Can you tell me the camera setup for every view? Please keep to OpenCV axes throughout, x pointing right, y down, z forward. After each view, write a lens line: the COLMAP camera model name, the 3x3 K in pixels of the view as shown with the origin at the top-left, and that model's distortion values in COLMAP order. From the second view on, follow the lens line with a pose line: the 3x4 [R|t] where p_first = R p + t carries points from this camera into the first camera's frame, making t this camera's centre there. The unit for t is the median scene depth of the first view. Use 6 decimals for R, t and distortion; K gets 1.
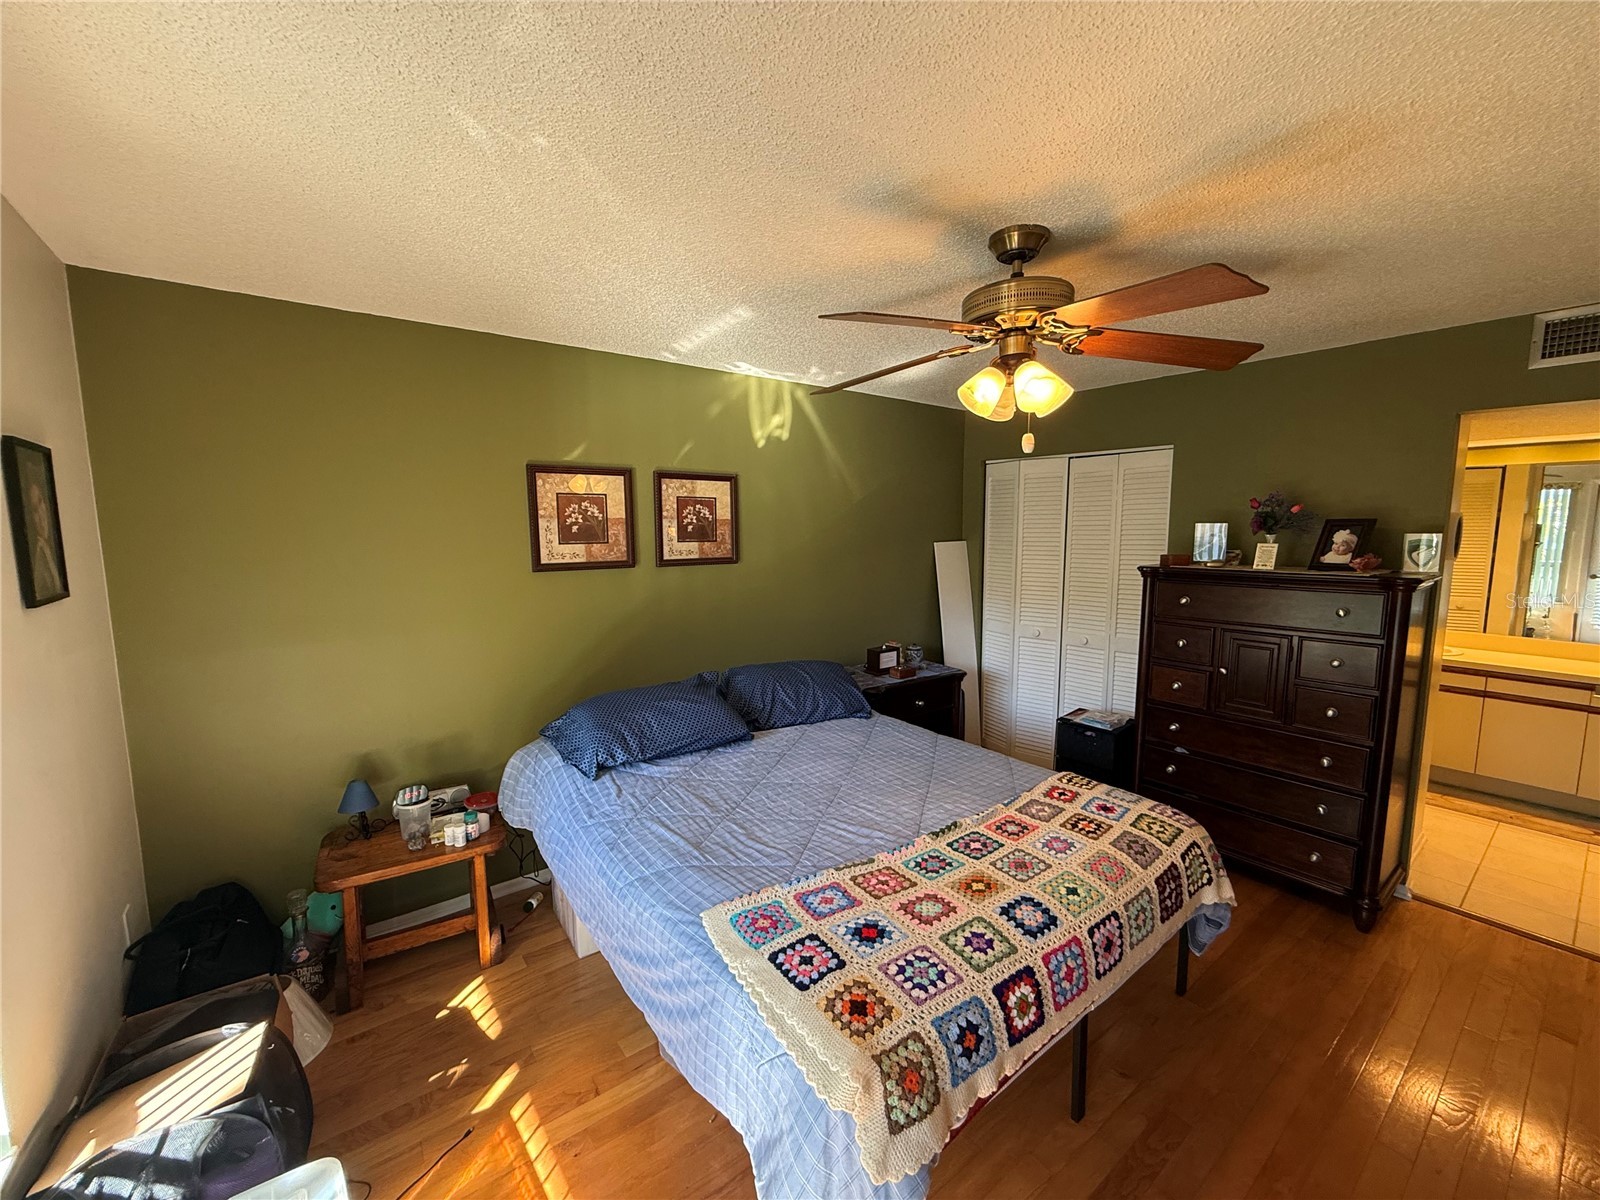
lens RADIAL K [[643.2, 0, 797.9], [0, 643.2, 600.0], [0, 0, 1]] dist [-0.000637, -0.000063]
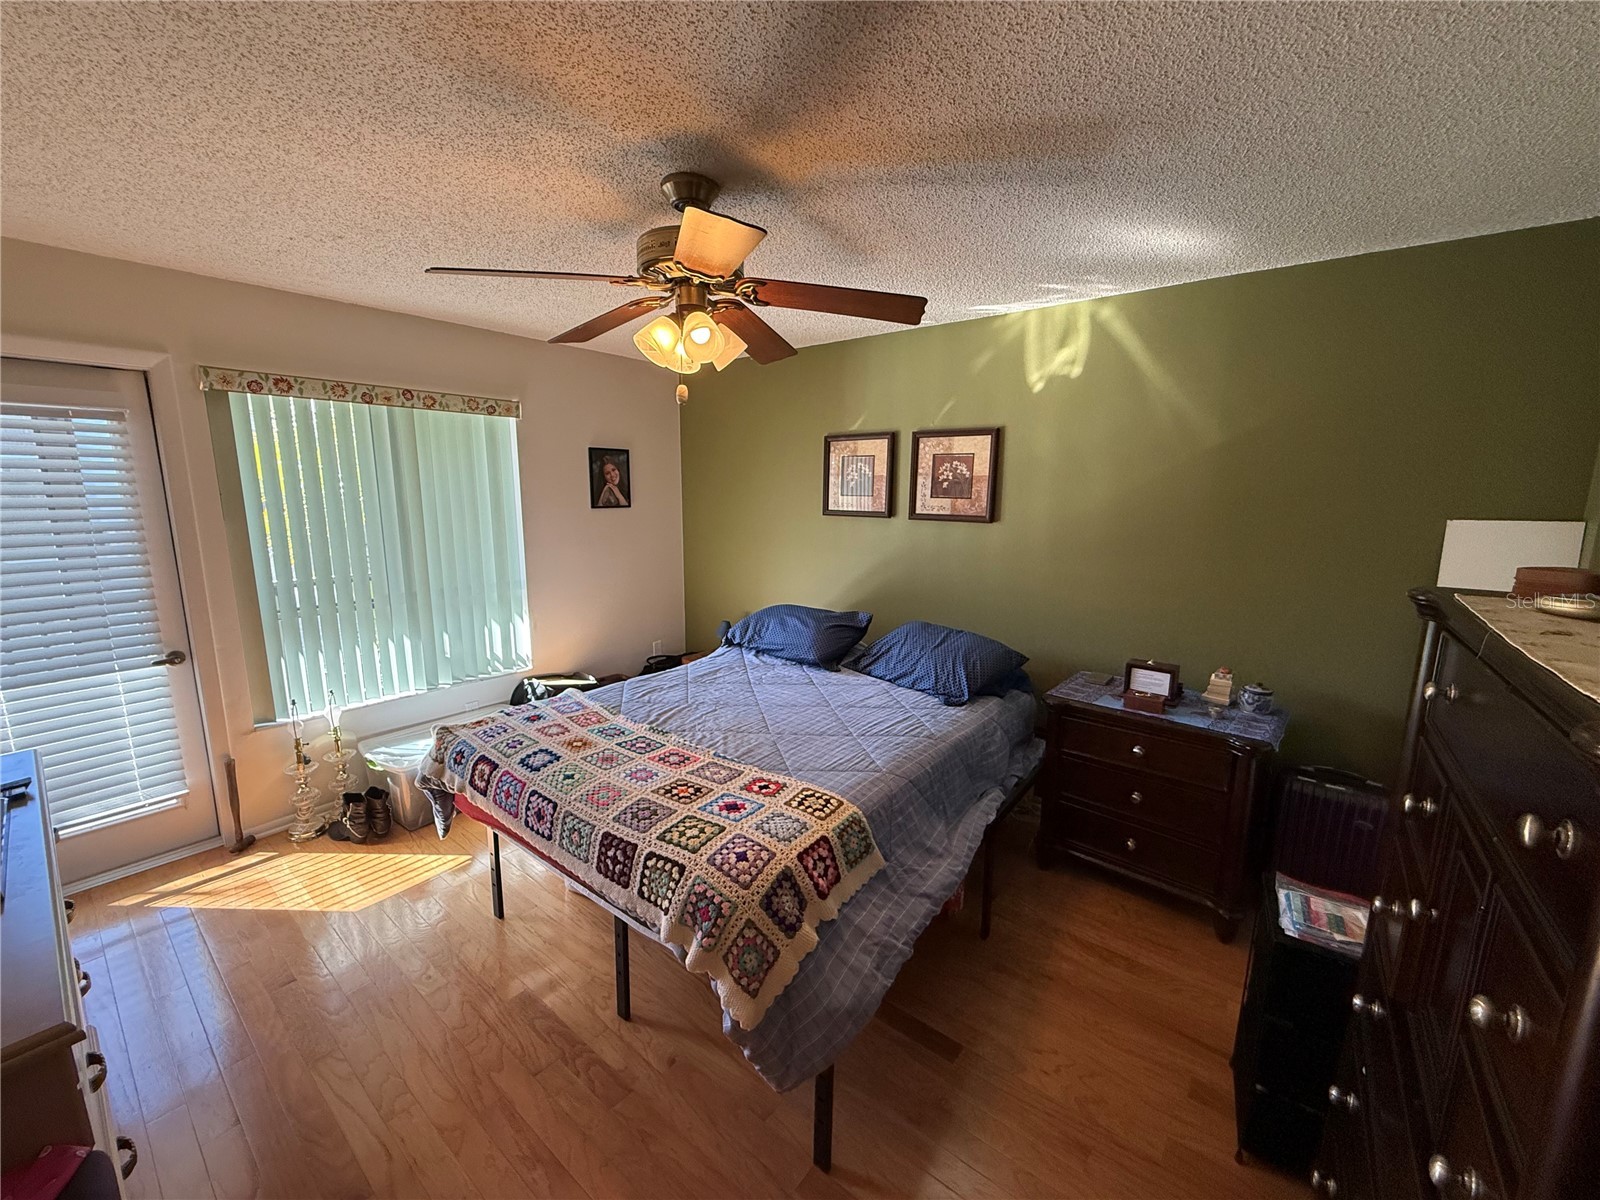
lens RADIAL K [[643.2, 0, 797.9], [0, 643.2, 600.0], [0, 0, 1]] dist [-0.000637, -0.000063]
pose [[0.236319, 0.179176, -0.955013, 0.826582], [-0.120701, 0.980652, 0.154119, -0.062527], [0.964150, 0.078849, 0.253373, 0.542511]]
